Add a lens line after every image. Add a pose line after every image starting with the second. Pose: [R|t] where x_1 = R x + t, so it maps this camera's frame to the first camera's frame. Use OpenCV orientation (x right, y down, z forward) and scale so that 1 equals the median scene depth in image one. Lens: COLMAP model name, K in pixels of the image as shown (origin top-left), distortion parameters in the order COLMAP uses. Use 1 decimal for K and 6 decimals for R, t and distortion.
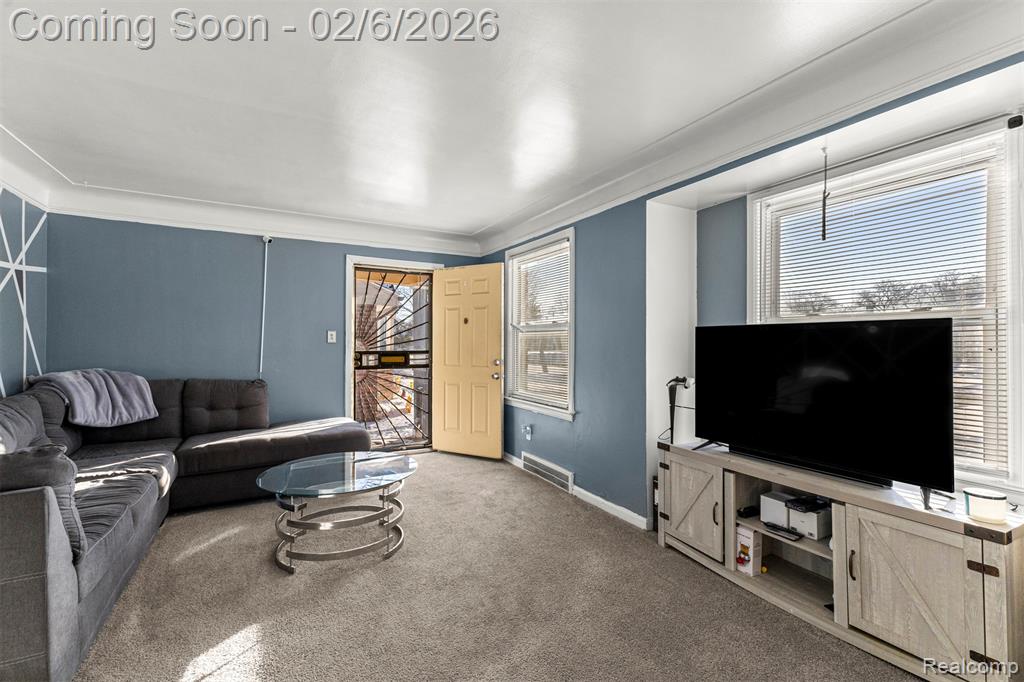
lens RADIAL K [[444.1, 0, 514.2], [0, 444.1, 336.6], [0, 0, 1]] dist [0.001280, 0.000164]
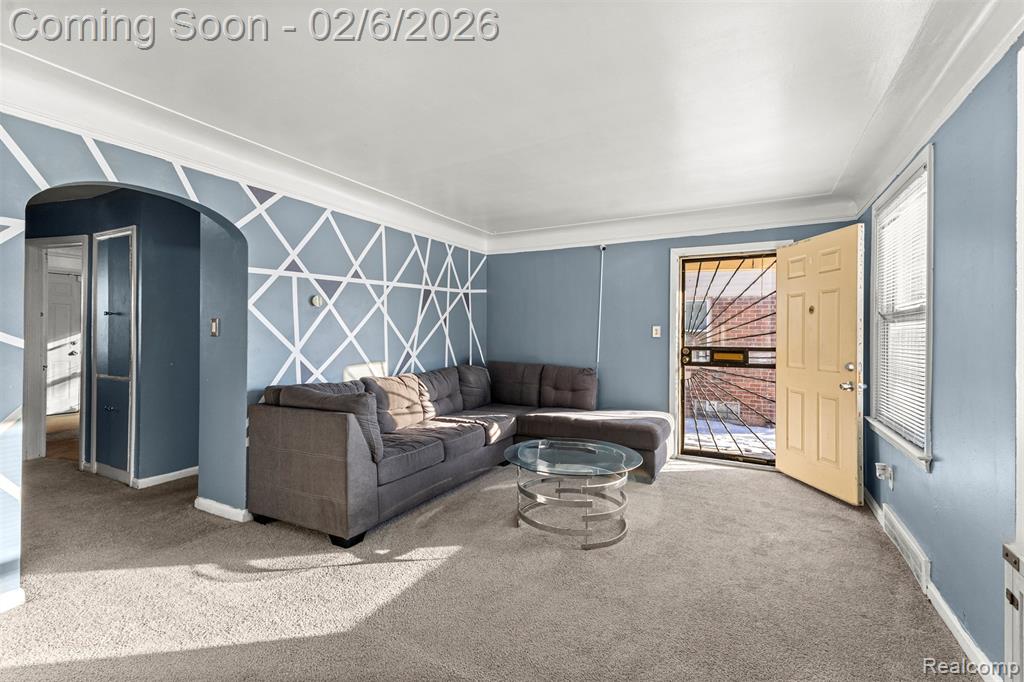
lens RADIAL K [[439.1, 0, 513.6], [0, 439.1, 331.8], [0, 0, 1]] dist [0.000452, -0.000077]
pose [[0.541099, -0.006072, -0.840937, 0.288847], [0.004118, 0.999981, -0.004571, 0.004347], [0.840949, -0.000990, 0.541114, 0.197174]]
